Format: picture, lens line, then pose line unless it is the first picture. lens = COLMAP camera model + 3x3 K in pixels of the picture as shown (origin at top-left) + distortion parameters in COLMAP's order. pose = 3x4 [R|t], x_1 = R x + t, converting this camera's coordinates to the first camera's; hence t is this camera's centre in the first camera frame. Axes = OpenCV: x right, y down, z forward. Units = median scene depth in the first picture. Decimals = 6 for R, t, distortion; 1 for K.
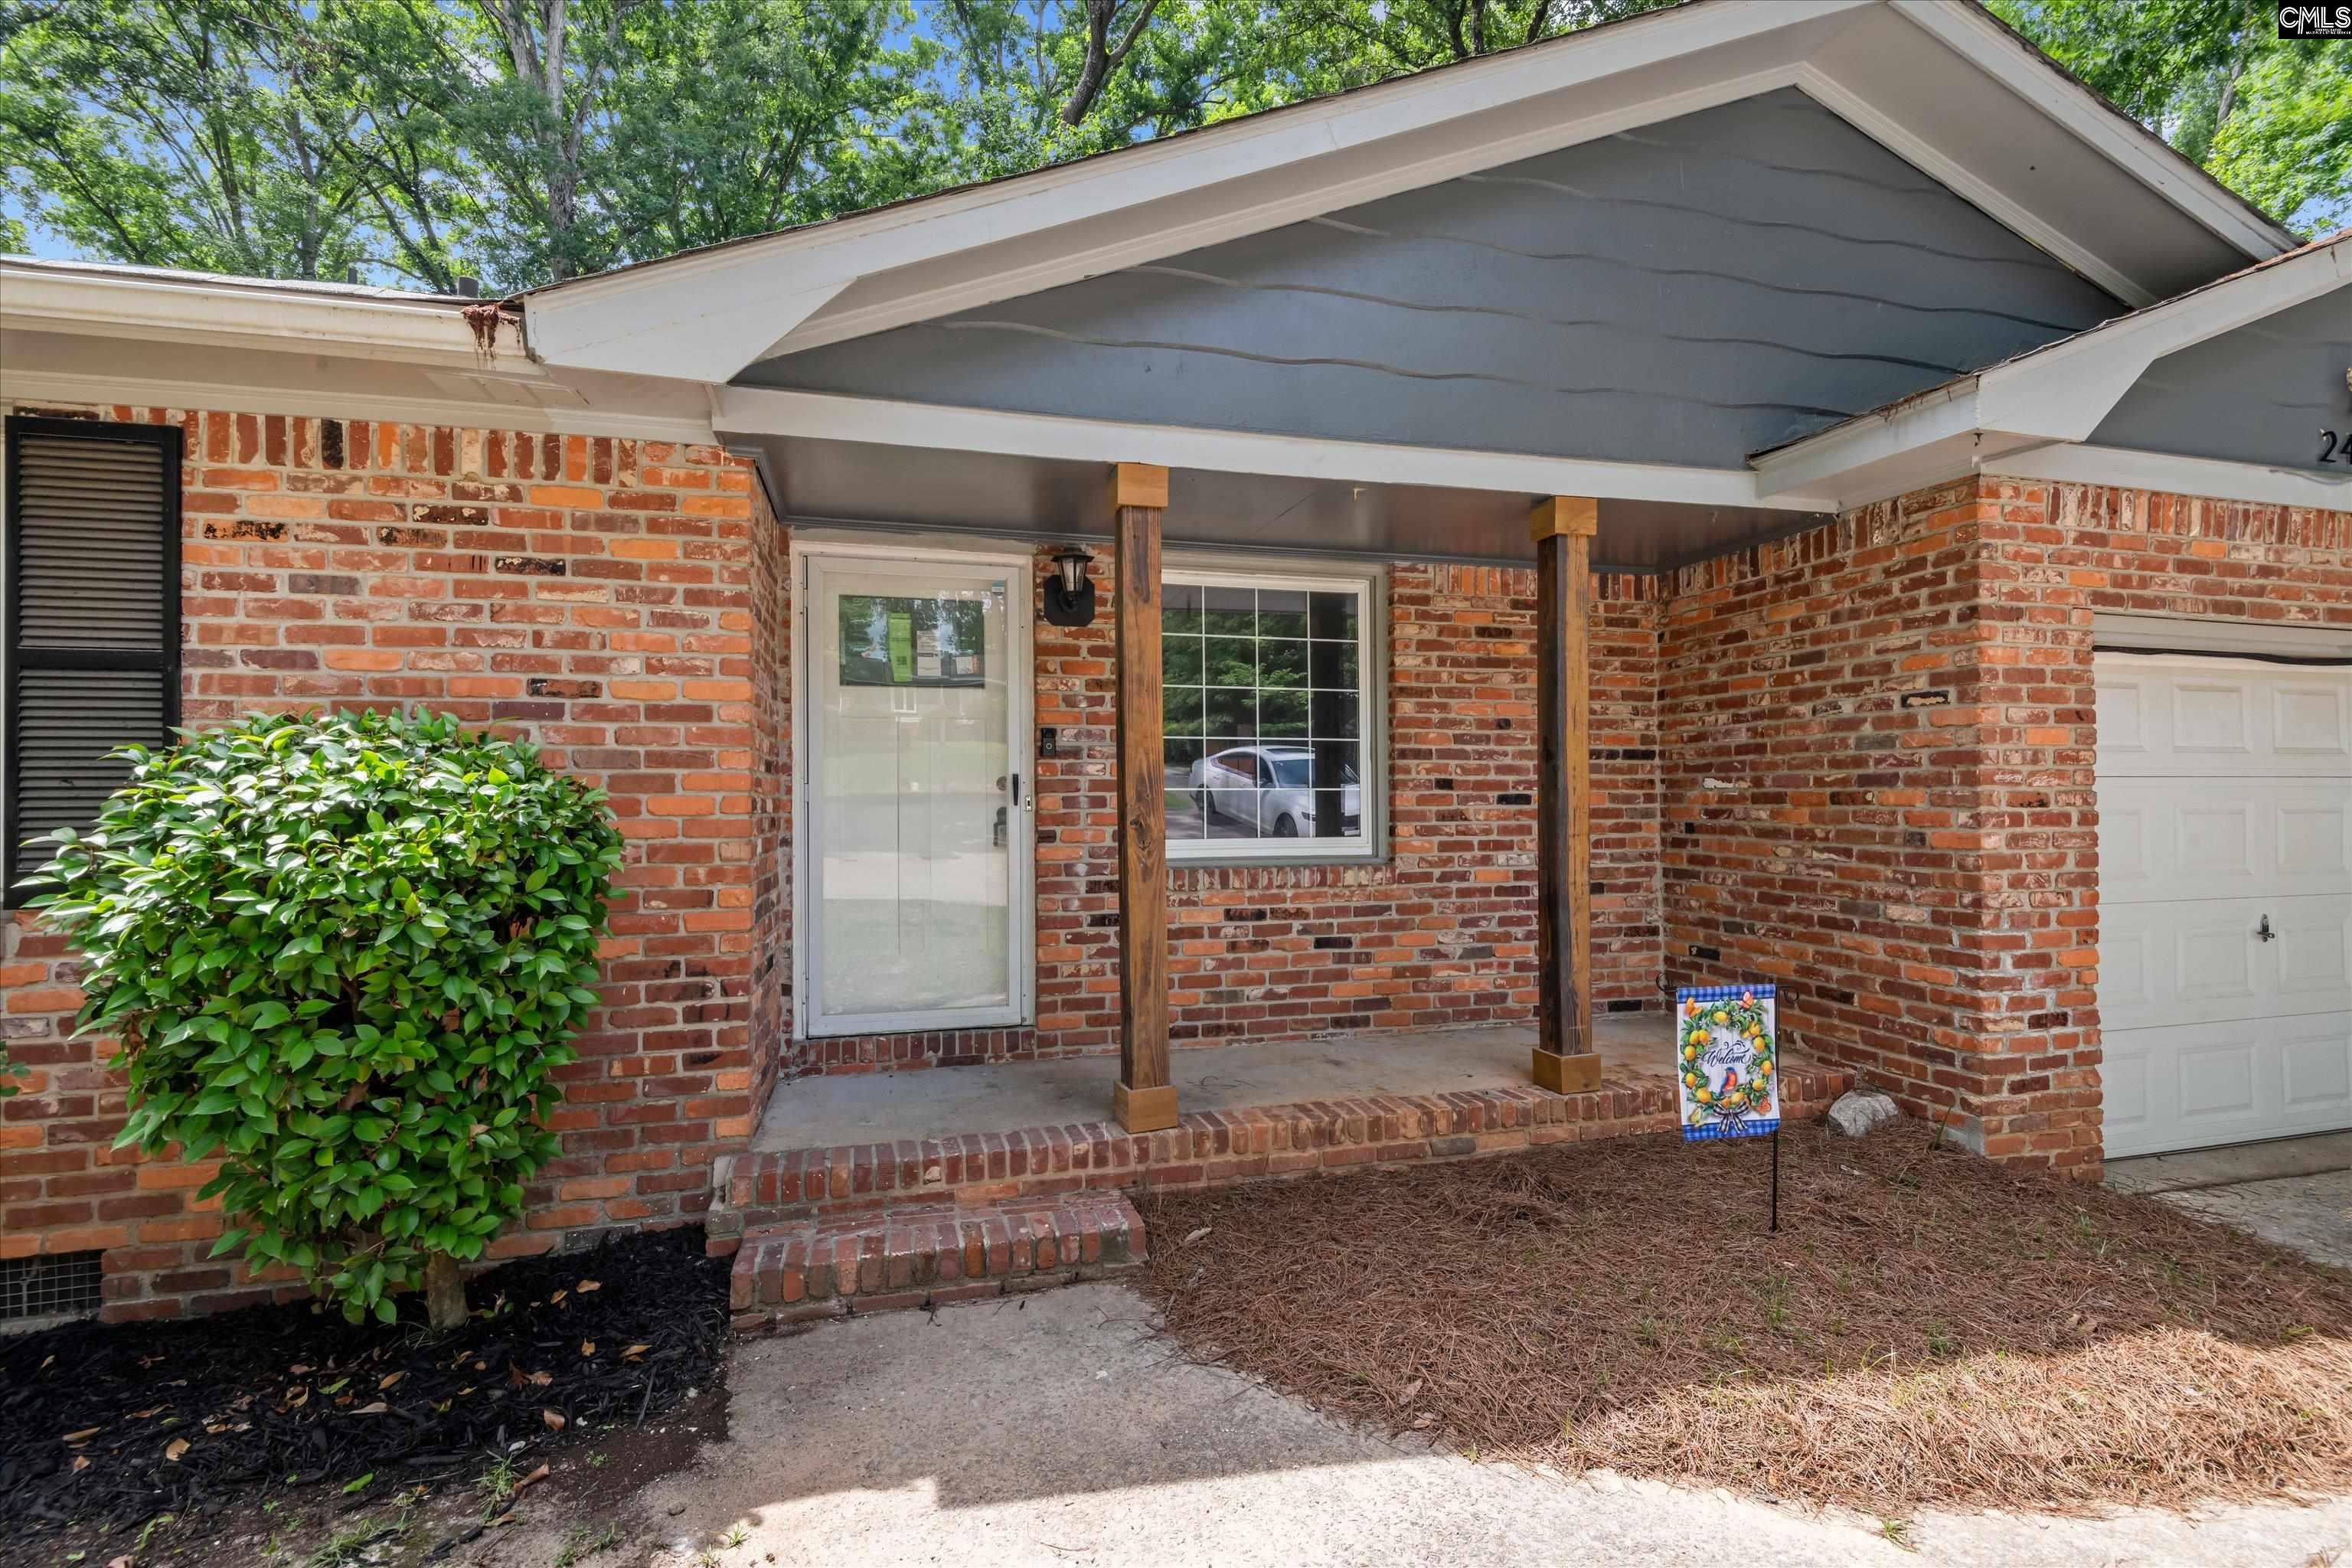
lens RADIAL K [[1075.5, 0, 1164.7], [0, 1075.5, 776.1], [0, 0, 1]] dist [0.024594, -0.015791]
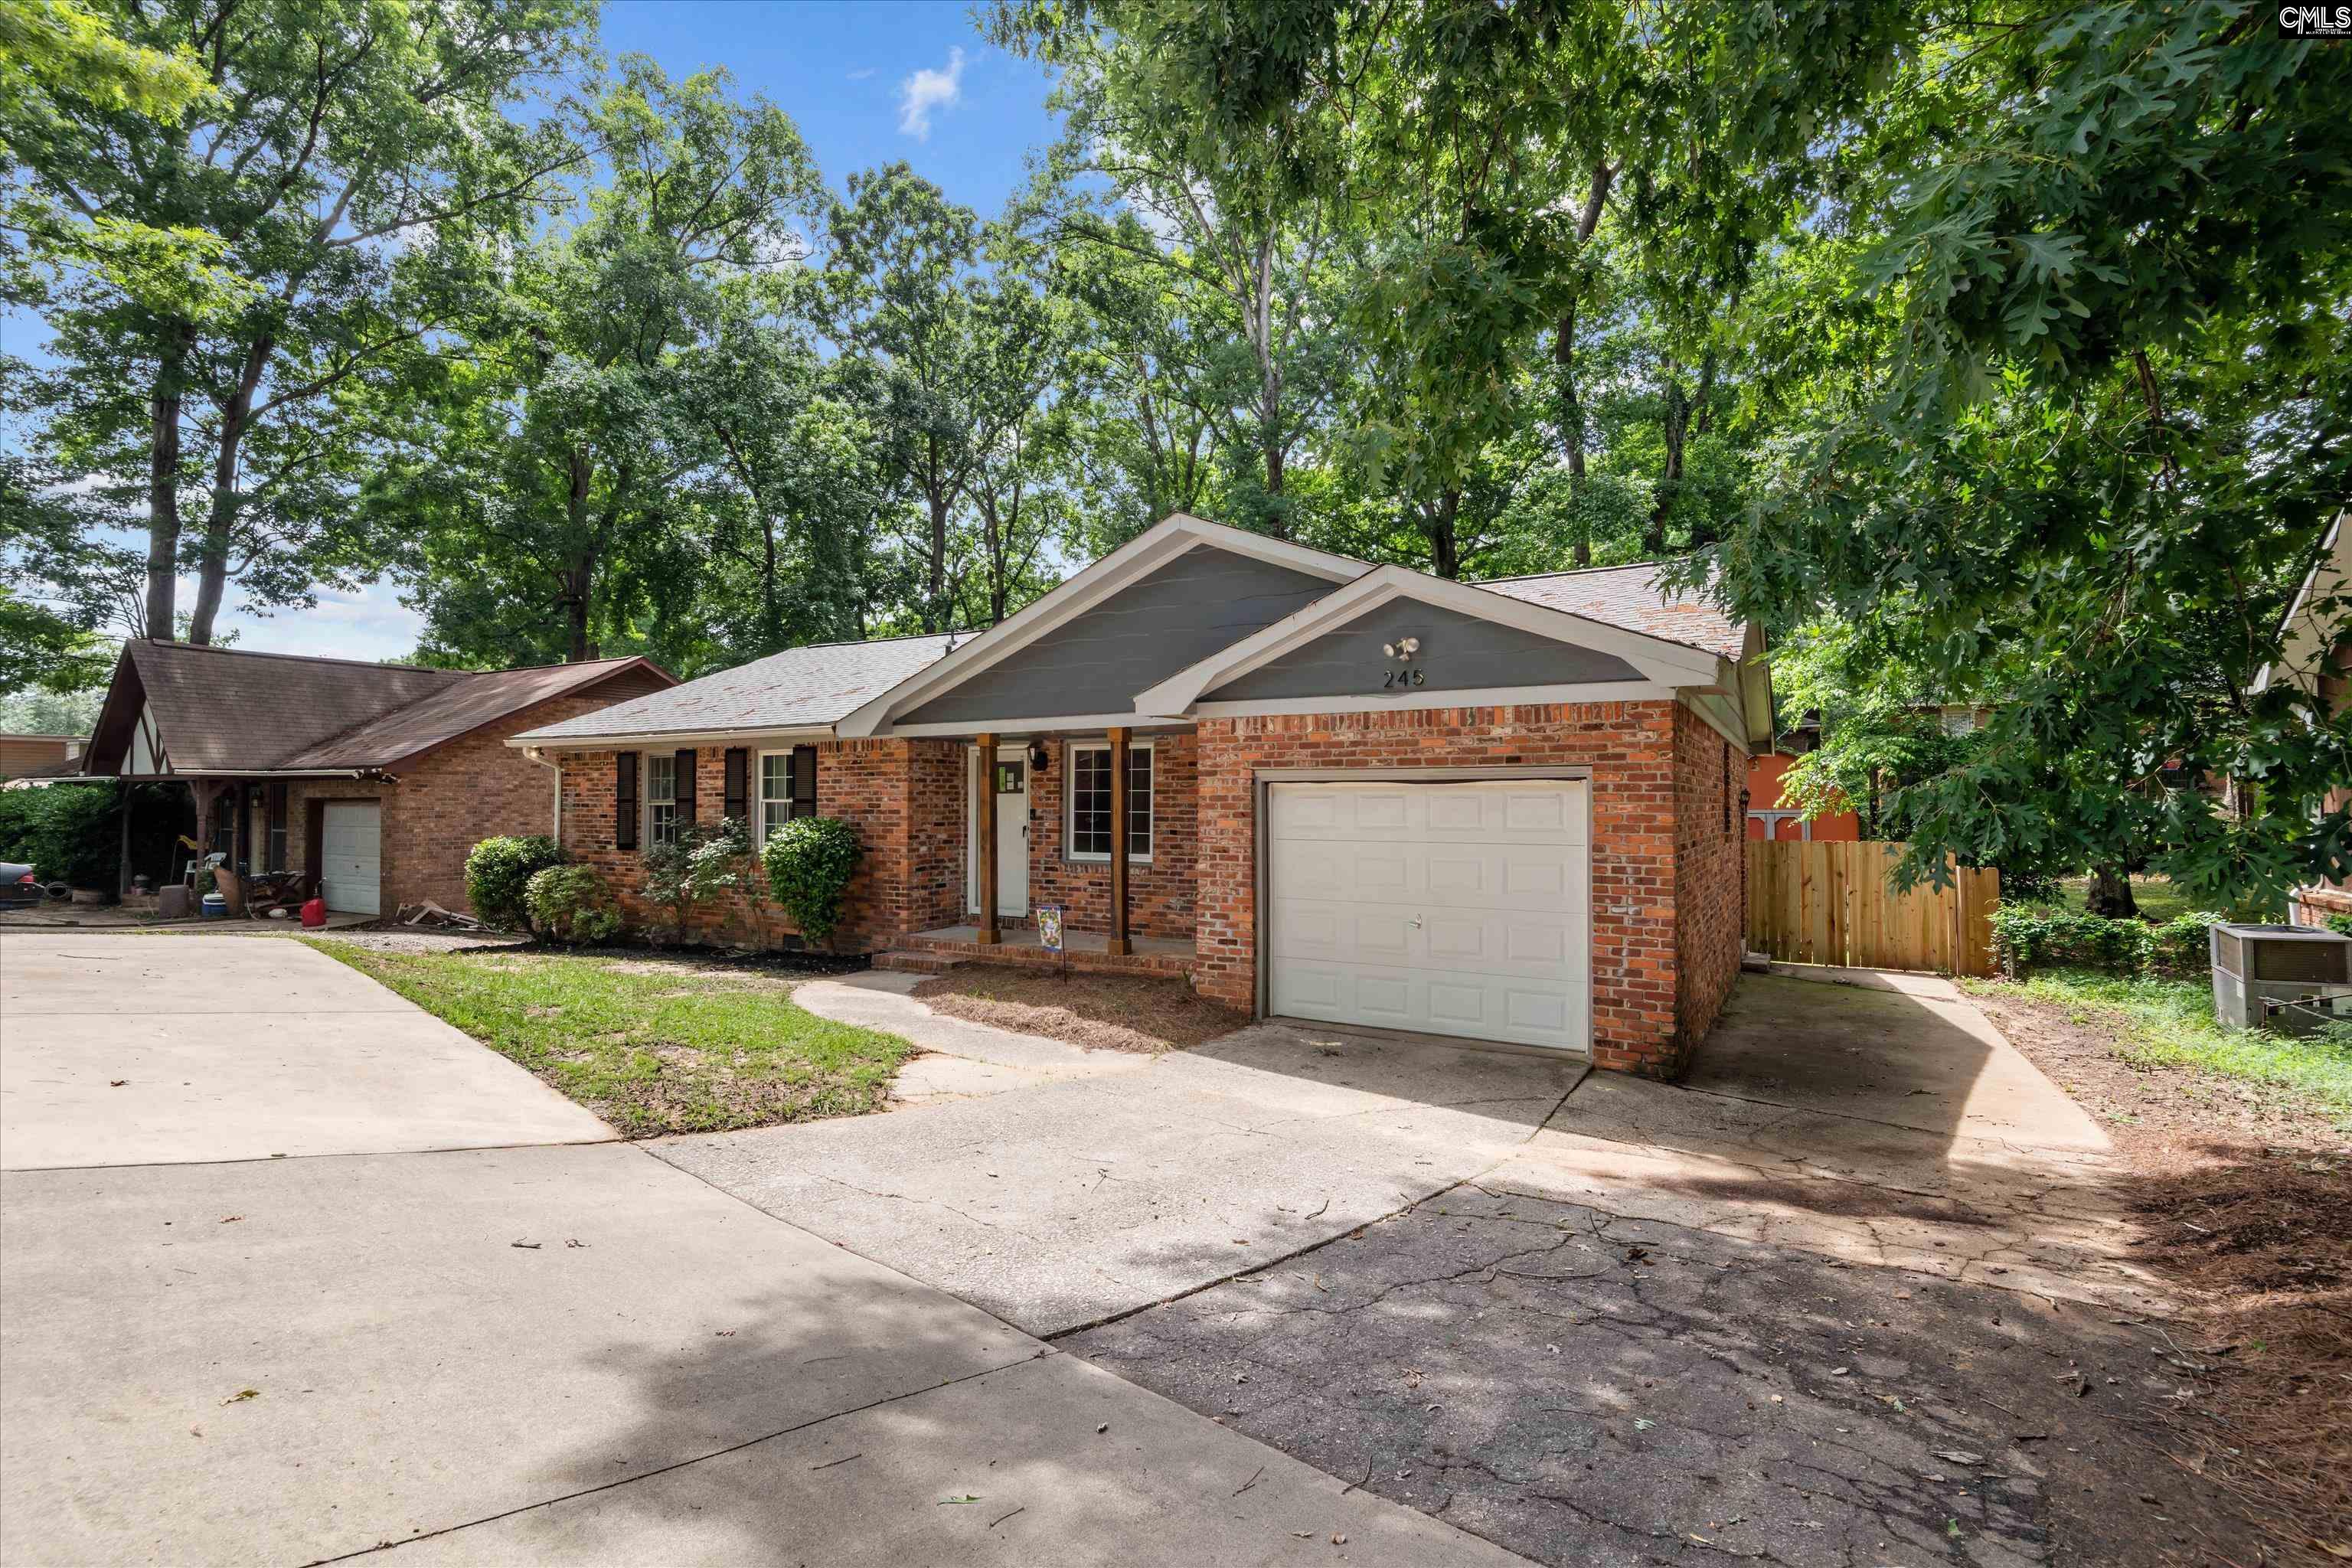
lens RADIAL K [[1075.5, 0, 1164.7], [0, 1075.5, 776.1], [0, 0, 1]] dist [0.024594, -0.015791]
pose [[0.691894, -0.010684, -0.721920, 2.376450], [0.014503, 0.999894, -0.000898, -0.138100], [0.721853, -0.009849, 0.691976, -0.726437]]
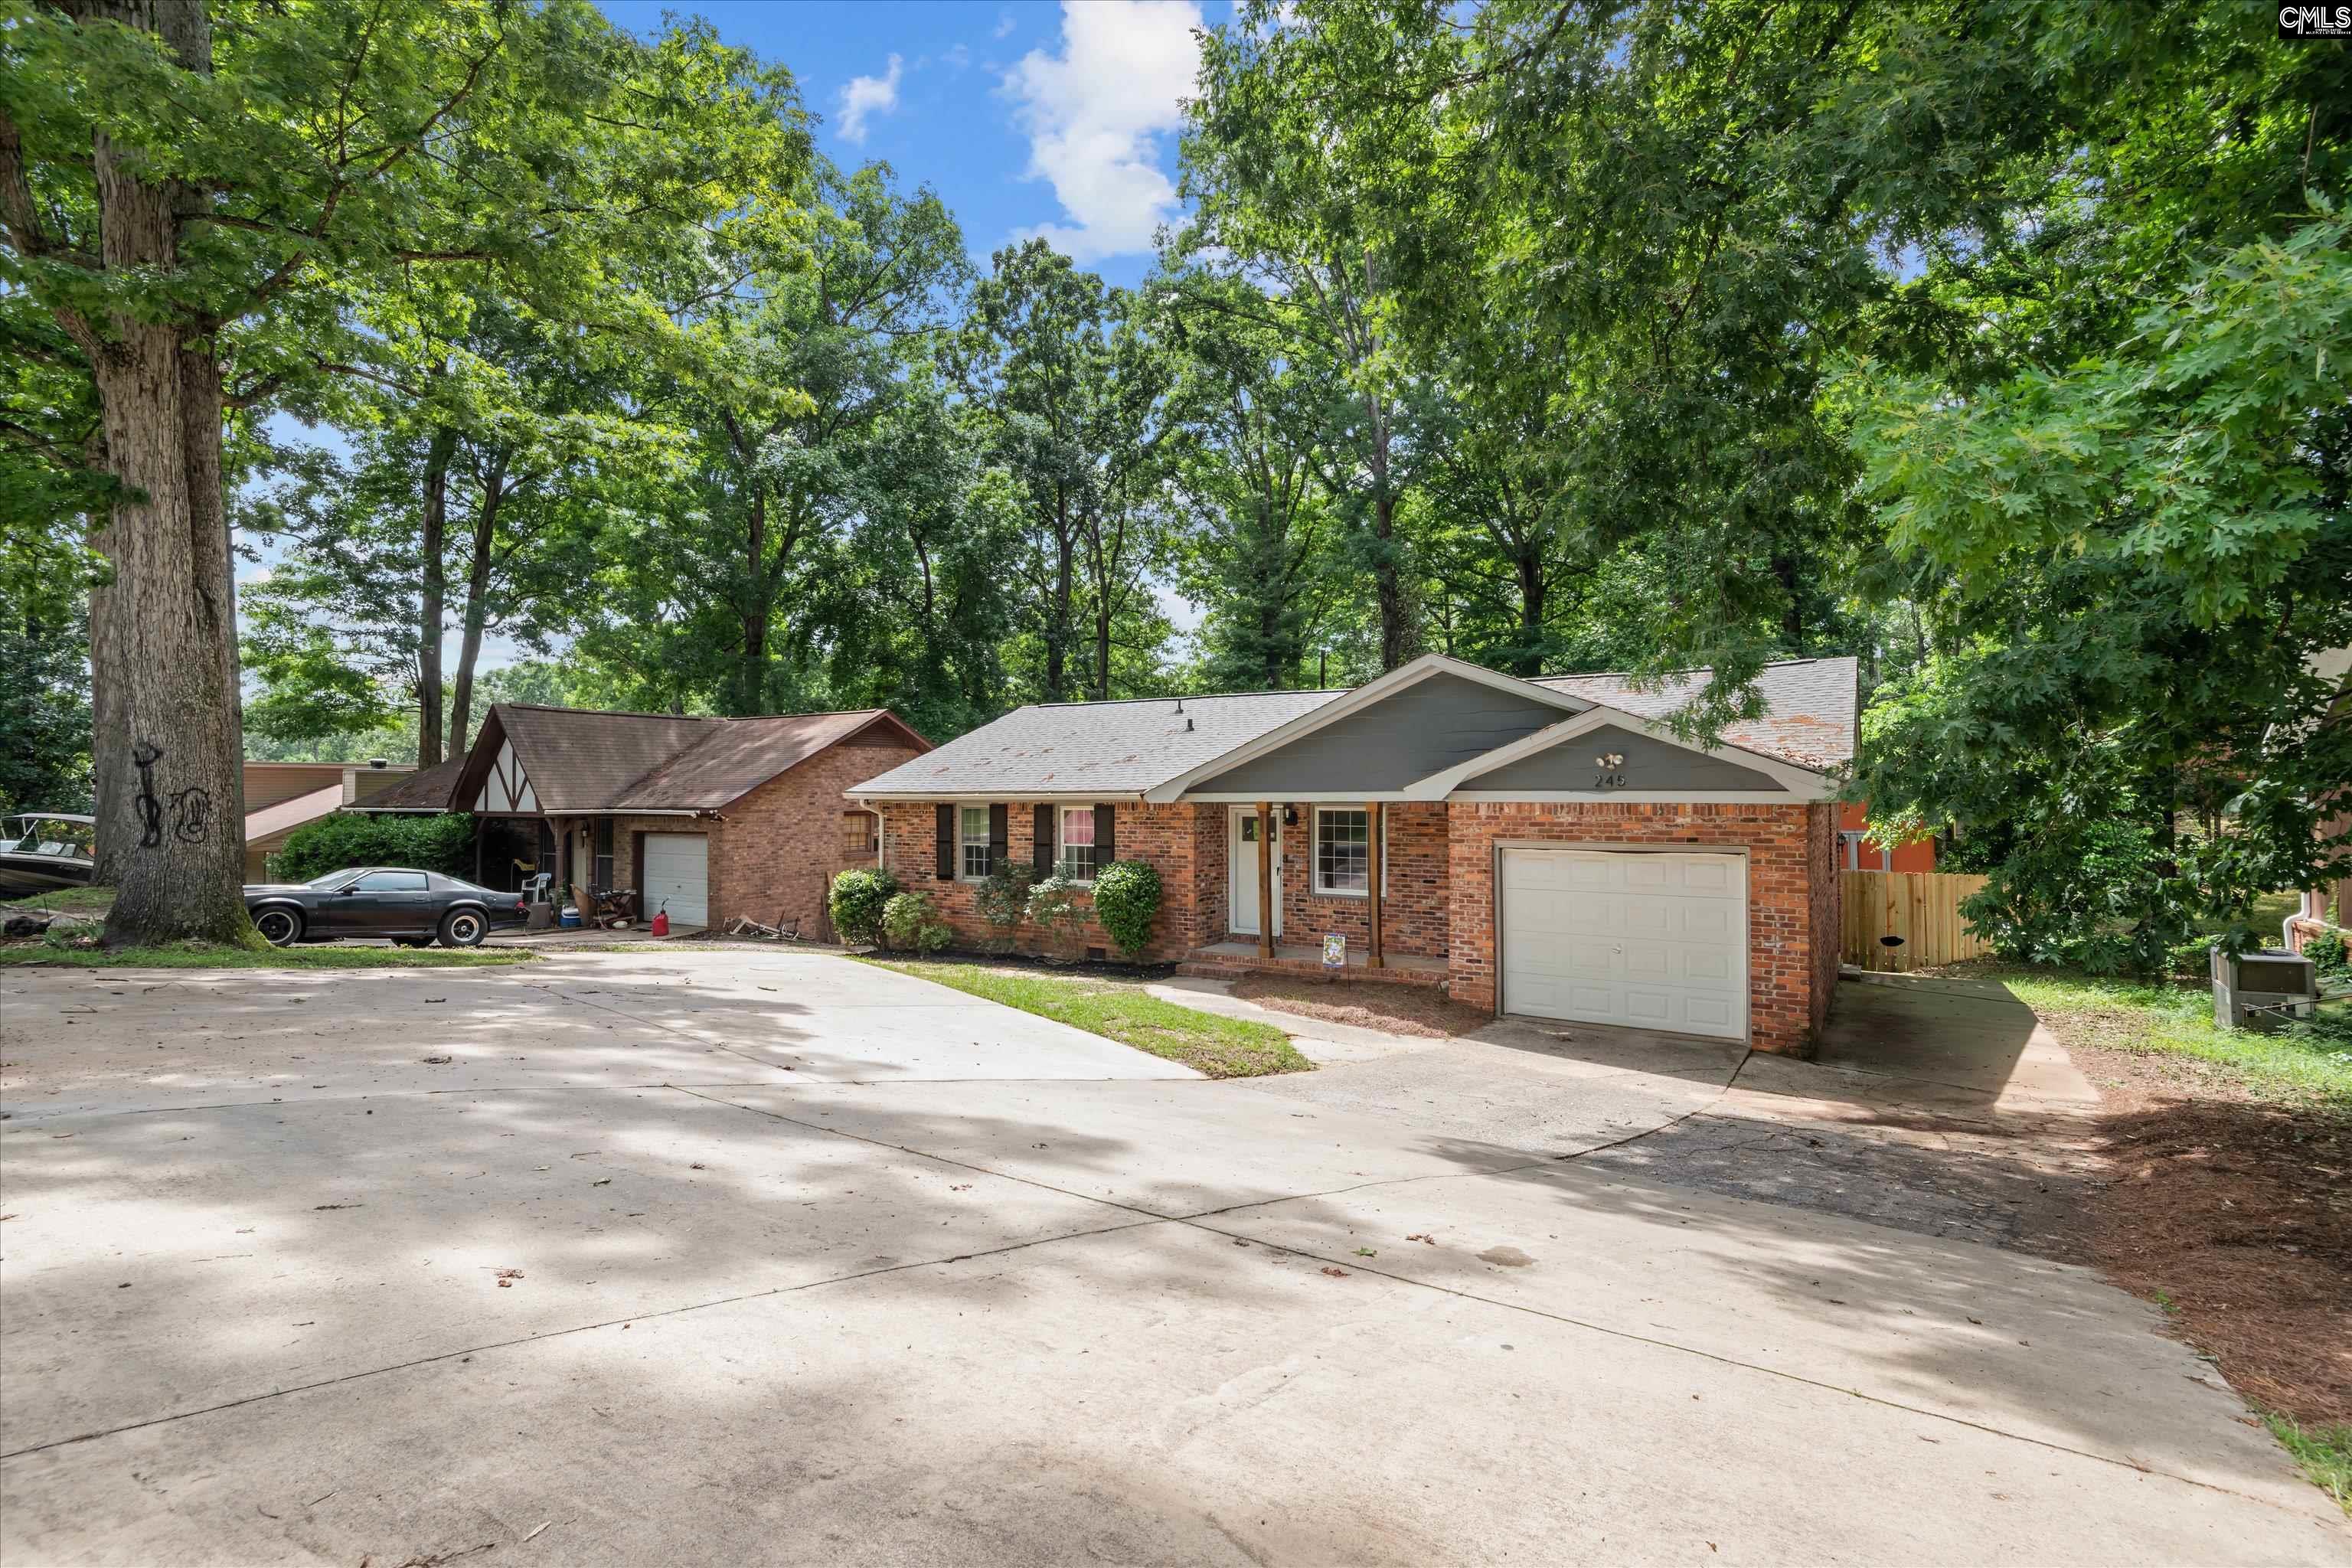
lens RADIAL K [[1075.5, 0, 1164.7], [0, 1075.5, 776.1], [0, 0, 1]] dist [0.024594, -0.015791]
pose [[0.657417, -0.009572, -0.753466, 2.653503], [0.018838, 0.999816, 0.003735, -0.373674], [0.753291, -0.016649, 0.657477, -1.886204]]
